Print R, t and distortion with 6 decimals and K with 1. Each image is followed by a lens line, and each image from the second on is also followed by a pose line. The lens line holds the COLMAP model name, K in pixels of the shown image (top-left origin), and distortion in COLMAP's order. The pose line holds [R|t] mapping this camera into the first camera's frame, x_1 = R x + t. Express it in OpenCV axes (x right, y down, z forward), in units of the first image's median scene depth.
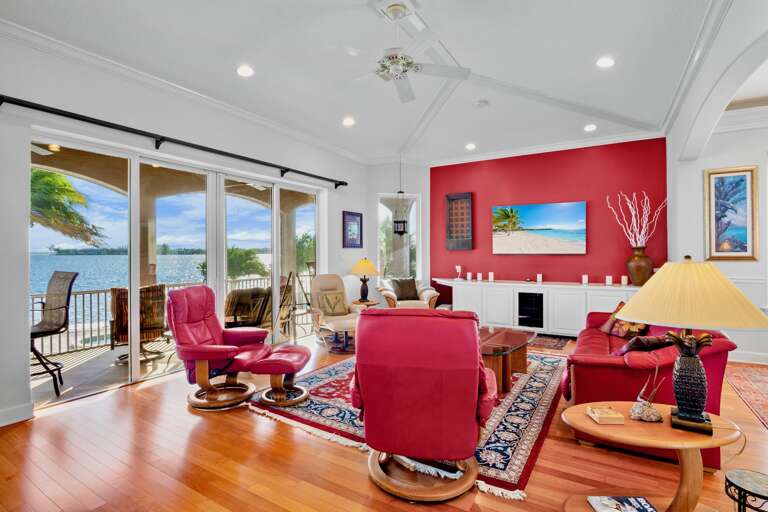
lens RADIAL K [[378.4, 0, 386.2], [0, 378.4, 246.3], [0, 0, 1]] dist [-0.021537, -0.000511]
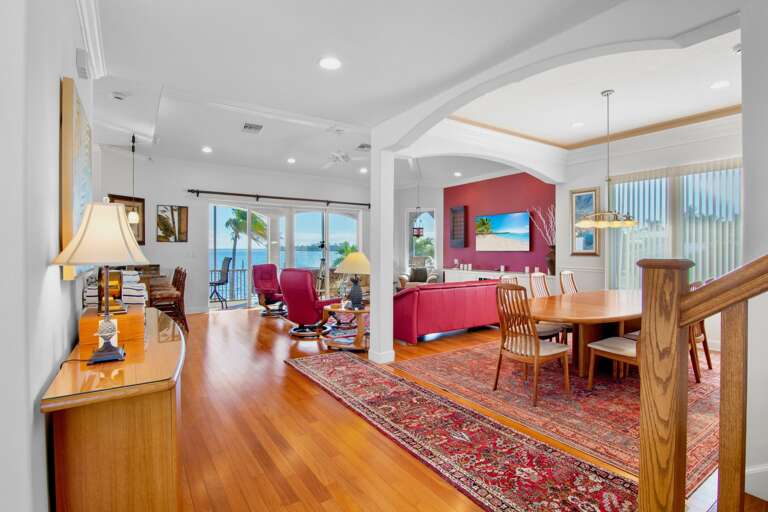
lens RADIAL K [[378.4, 0, 386.2], [0, 378.4, 246.3], [0, 0, 1]] dist [-0.021537, -0.000511]
pose [[0.904586, 0.000481, -0.426291, 0.620028], [0.001897, 0.999985, 0.005152, -0.004539], [0.426287, -0.005469, 0.904572, -0.410856]]
